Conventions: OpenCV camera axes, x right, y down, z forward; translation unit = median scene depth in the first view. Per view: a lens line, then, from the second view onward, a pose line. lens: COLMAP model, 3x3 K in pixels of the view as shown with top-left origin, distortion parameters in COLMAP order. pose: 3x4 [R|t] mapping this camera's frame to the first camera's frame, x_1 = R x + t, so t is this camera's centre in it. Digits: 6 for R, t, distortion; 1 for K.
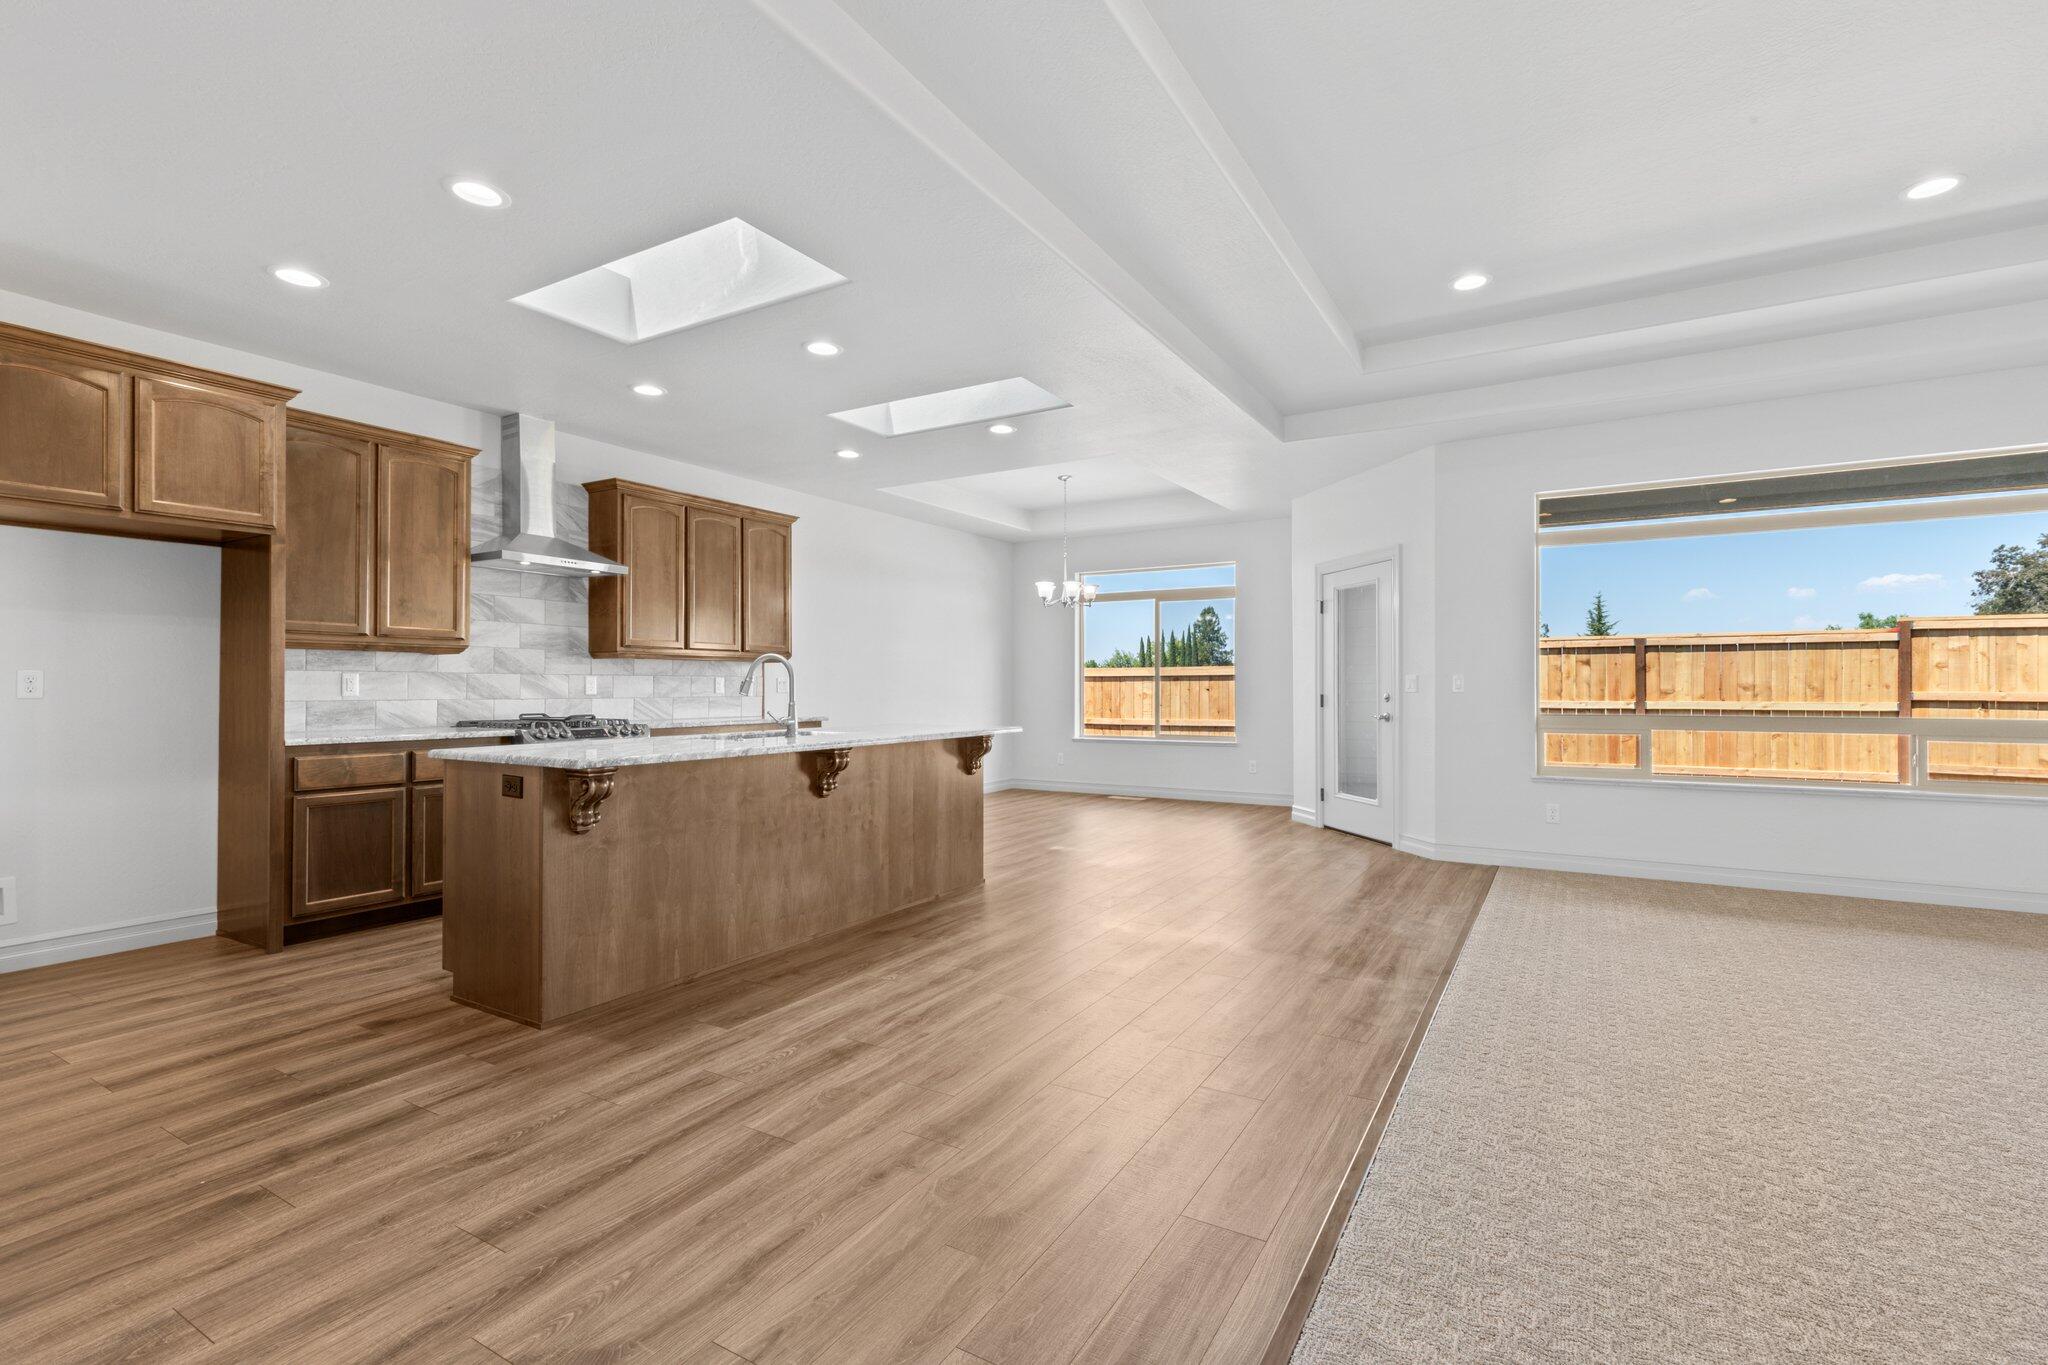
lens RADIAL K [[914.5, 0, 1027.1], [0, 914.5, 683.4], [0, 0, 1]] dist [0.008843, -0.003170]
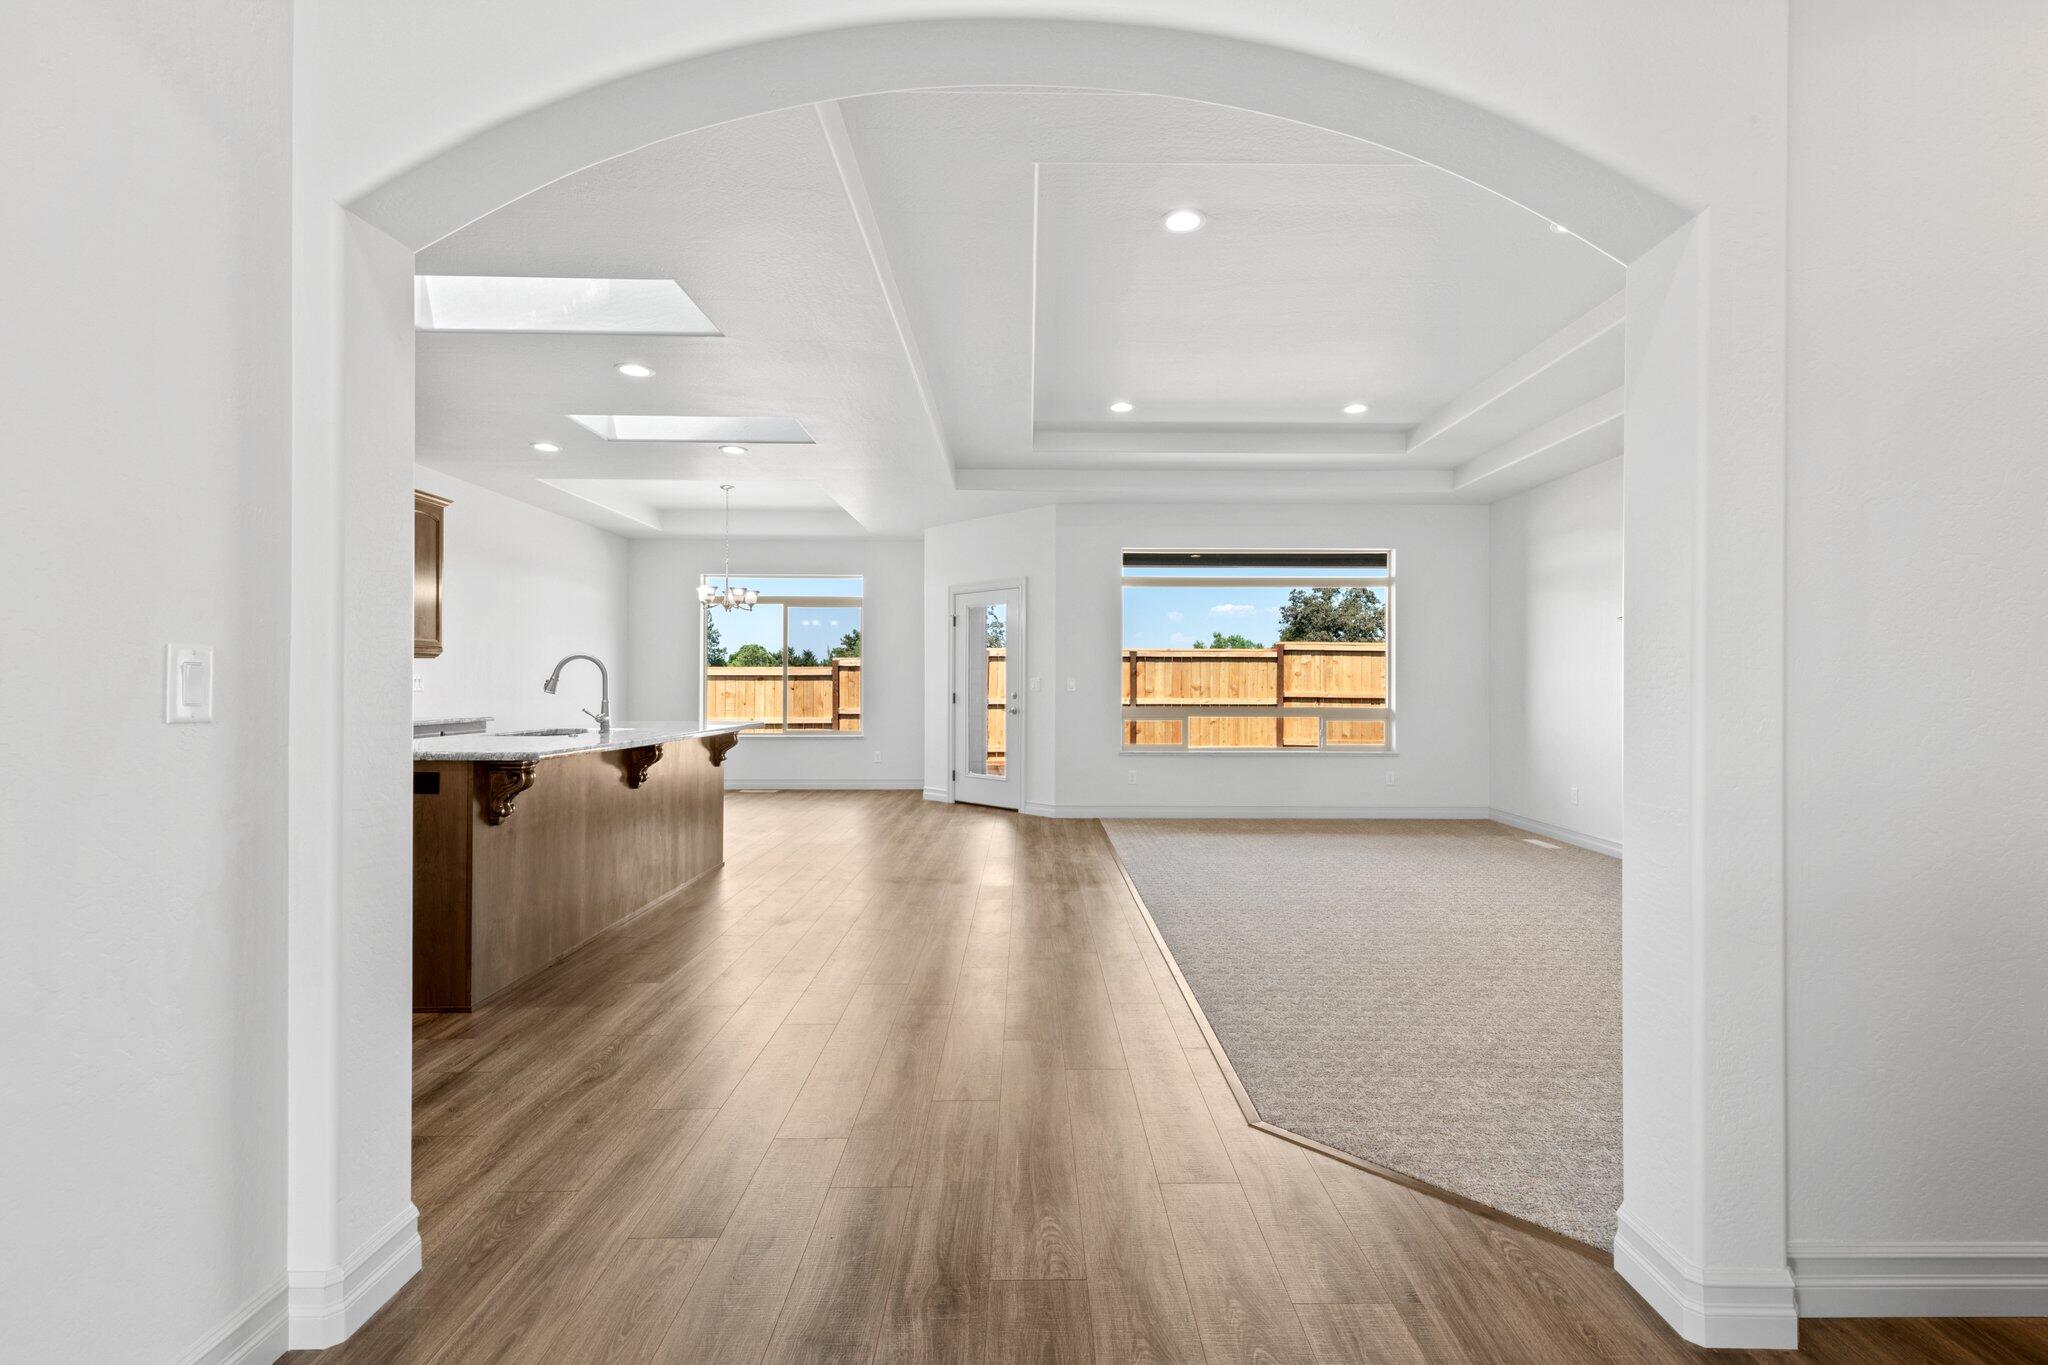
lens RADIAL K [[914.5, 0, 1031.1], [0, 914.5, 686.2], [0, 0, 1]] dist [0.008843, -0.003170]
pose [[0.857101, 0.004030, 0.515133, -0.172880], [-0.006073, 0.999979, 0.002281, -0.000299], [-0.515113, -0.005083, 0.857107, -0.074095]]
